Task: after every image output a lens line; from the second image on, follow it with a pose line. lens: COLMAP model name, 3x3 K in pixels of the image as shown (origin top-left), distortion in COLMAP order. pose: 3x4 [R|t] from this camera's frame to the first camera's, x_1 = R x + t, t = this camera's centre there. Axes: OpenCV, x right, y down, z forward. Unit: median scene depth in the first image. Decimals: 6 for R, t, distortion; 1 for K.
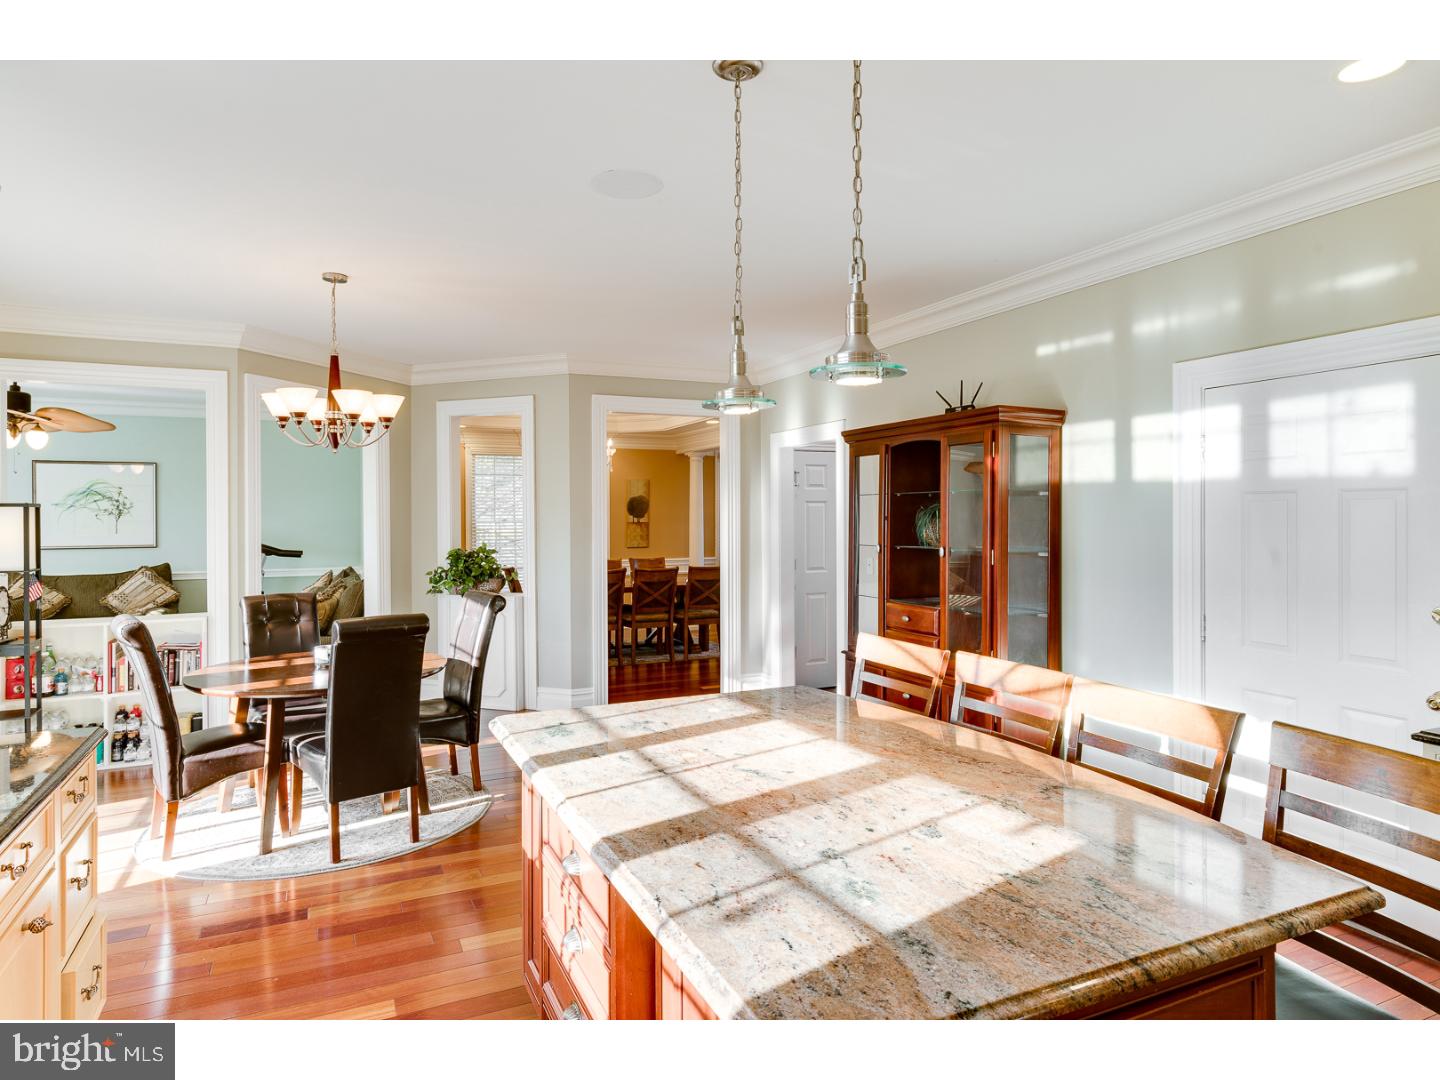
lens RADIAL K [[861.4, 0, 720.0], [0, 861.4, 540.0], [0, 0, 1]] dist [-0.043192, 0.000156]
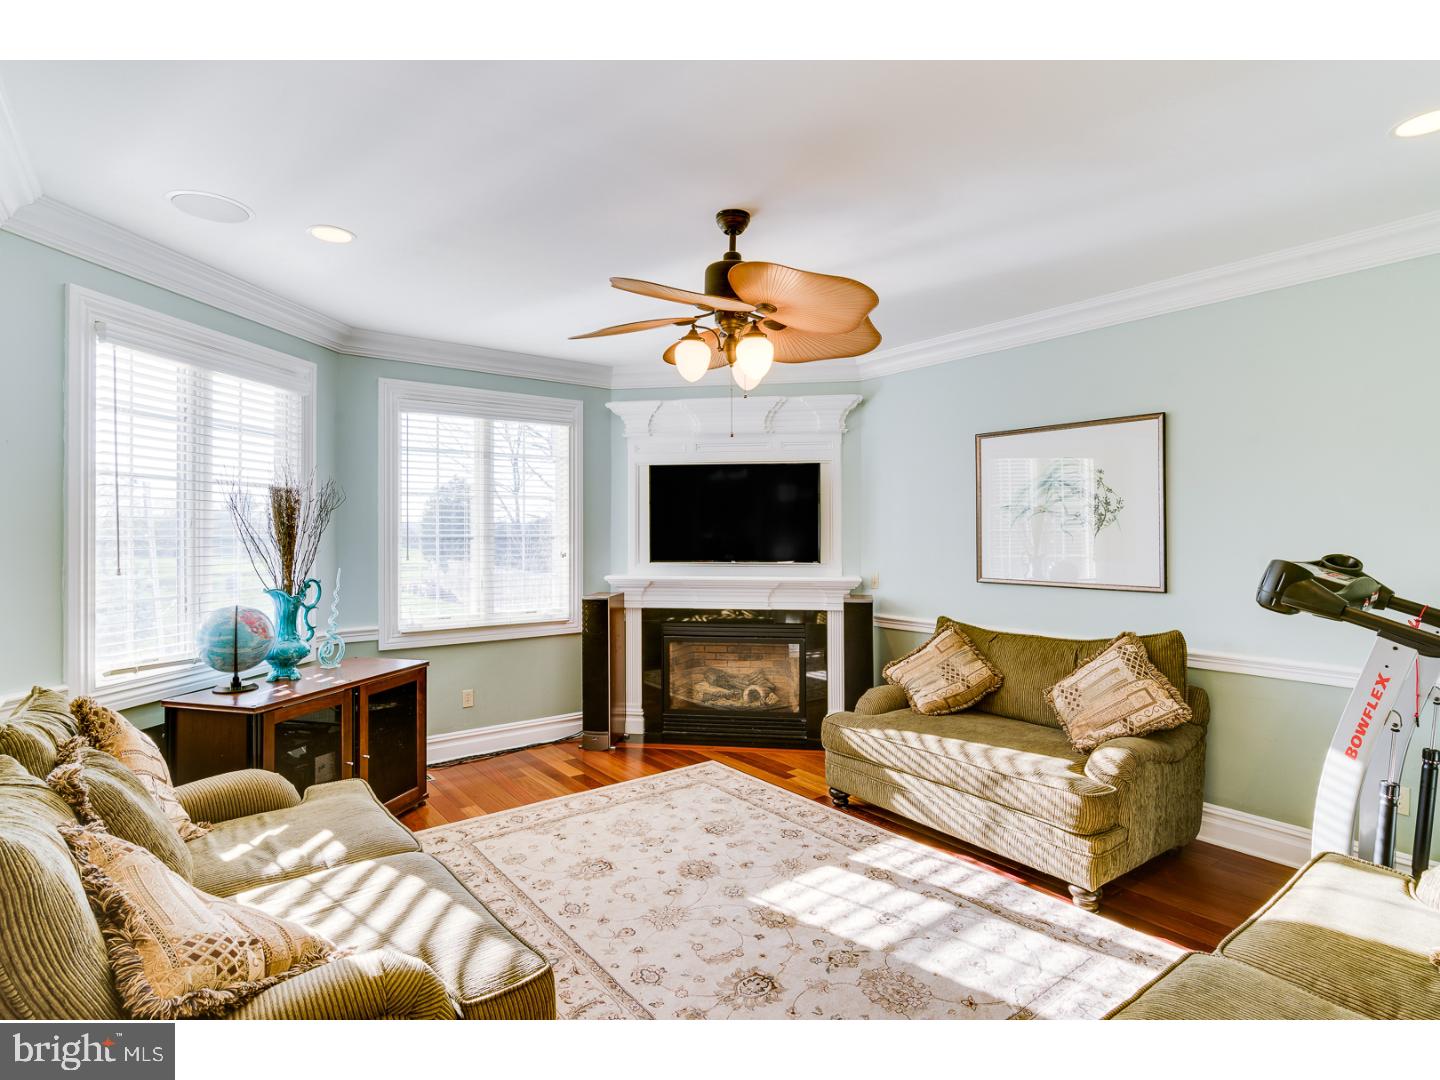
lens RADIAL K [[750.5, 0, 720.5], [0, 750.5, 523.3], [0, 0, 1]] dist [-0.000364, -0.000164]
pose [[0.212532, -0.013246, -0.977064, -0.327495], [-0.013701, 0.999769, -0.016534, -0.020225], [0.977058, 0.016901, 0.212302, 0.700692]]
